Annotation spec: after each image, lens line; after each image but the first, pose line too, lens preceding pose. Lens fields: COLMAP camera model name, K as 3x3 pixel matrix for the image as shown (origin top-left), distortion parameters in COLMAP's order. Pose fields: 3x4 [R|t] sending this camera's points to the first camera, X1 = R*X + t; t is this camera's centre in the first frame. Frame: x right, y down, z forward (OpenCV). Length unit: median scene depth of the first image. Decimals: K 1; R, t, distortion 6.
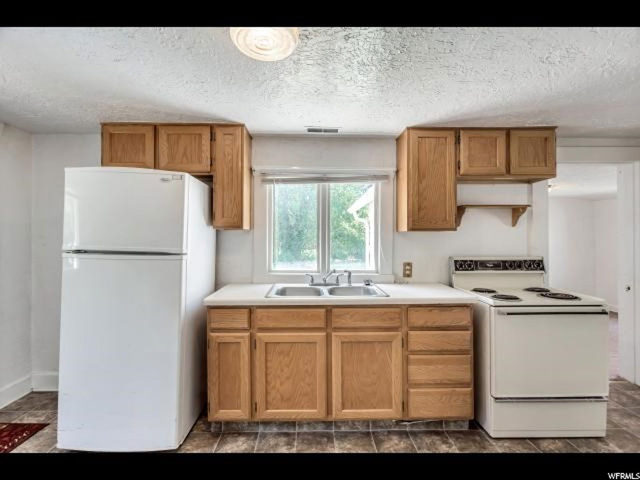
lens RADIAL K [[313.1, 0, 318.7], [0, 313.1, 240.9], [0, 0, 1]] dist [-0.002959, -0.000683]
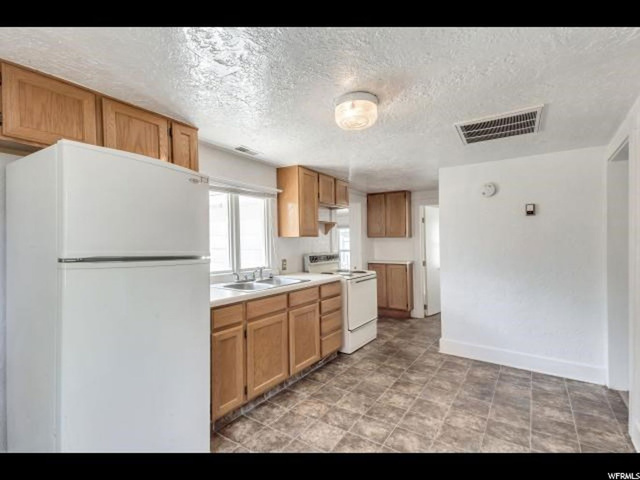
lens RADIAL K [[313.1, 0, 314.4], [0, 313.1, 238.4], [0, 0, 1]] dist [-0.002959, -0.000683]
pose [[0.564481, 0.008774, 0.825399, -0.876806], [0.013150, 0.999721, -0.019620, 0.007089], [-0.825341, 0.021929, 0.564208, 0.129004]]
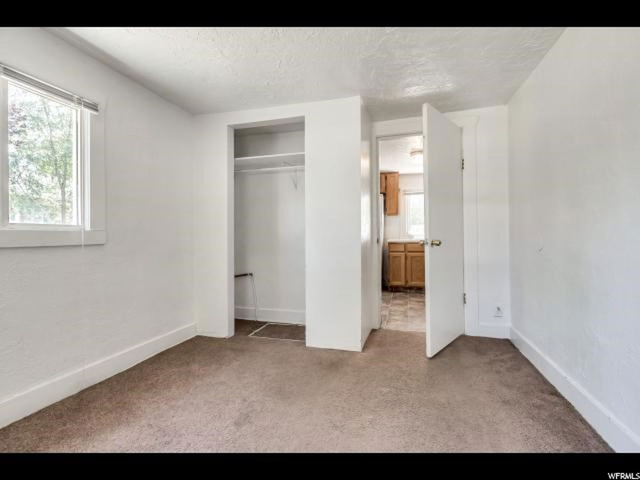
lens RADIAL K [[313.1, 0, 320.9], [0, 313.1, 236.6], [0, 0, 1]] dist [-0.002959, -0.000683]
pose [[0.959561, 0.000802, -0.281500, -0.136957], [-0.001252, 0.999998, -0.001419, 0.137892], [0.281499, 0.001714, 0.959560, -1.540068]]
